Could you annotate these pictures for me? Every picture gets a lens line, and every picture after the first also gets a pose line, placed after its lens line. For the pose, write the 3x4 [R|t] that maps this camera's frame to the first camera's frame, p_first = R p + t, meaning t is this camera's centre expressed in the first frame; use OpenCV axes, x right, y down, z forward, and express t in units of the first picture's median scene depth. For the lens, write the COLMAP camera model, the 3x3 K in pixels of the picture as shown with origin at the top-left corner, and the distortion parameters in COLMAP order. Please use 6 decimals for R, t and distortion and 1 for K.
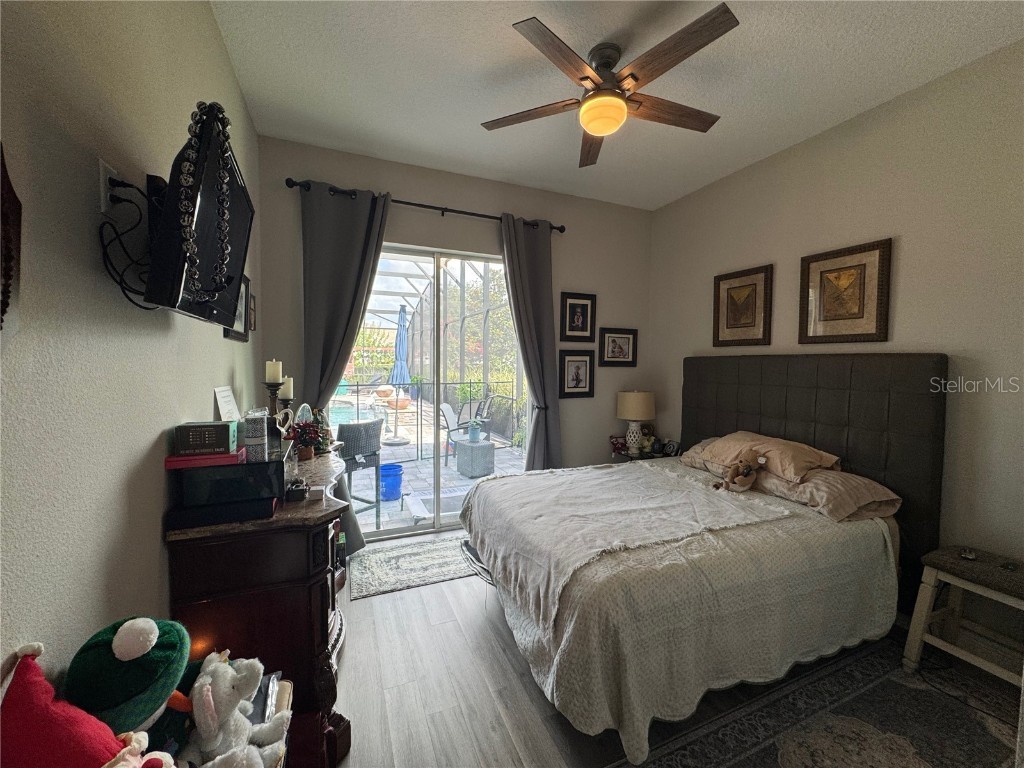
lens RADIAL K [[406.9, 0, 520.6], [0, 406.9, 378.7], [0, 0, 1]] dist [-0.004138, -0.000117]
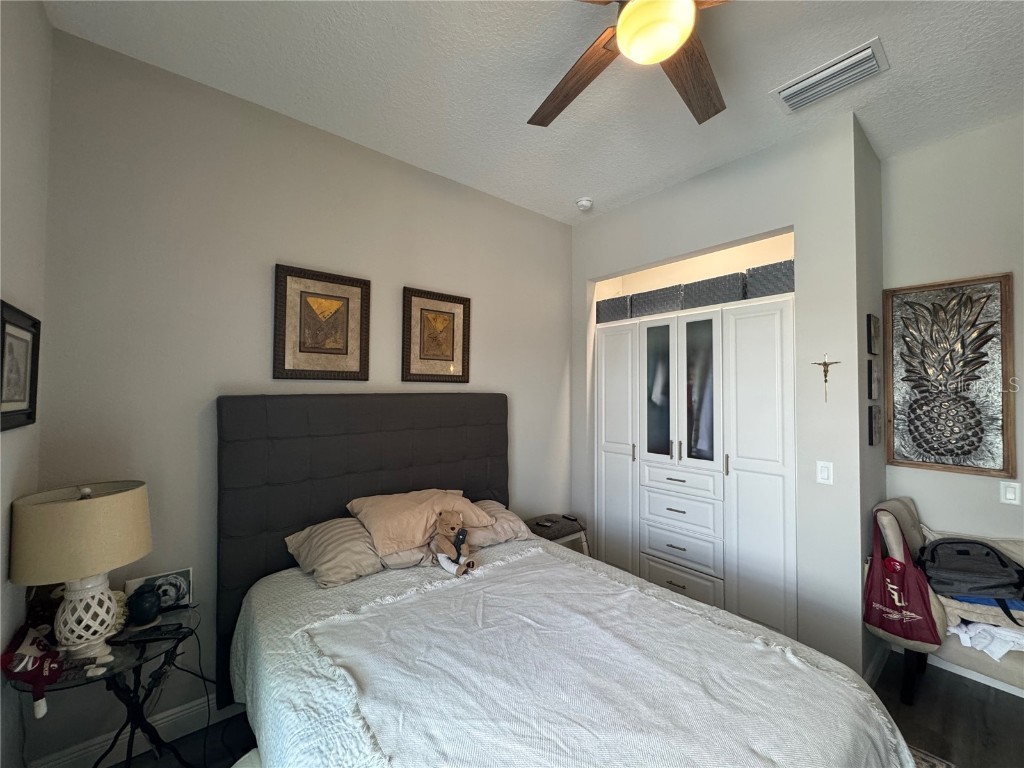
lens RADIAL K [[406.9, 0, 508.4], [0, 406.9, 382.2], [0, 0, 1]] dist [-0.004138, -0.000117]
pose [[-0.262611, 0.020528, 0.964683, -0.245068], [0.044115, 0.998984, -0.009248, -0.066899], [-0.963893, 0.040128, -0.263250, 1.033923]]
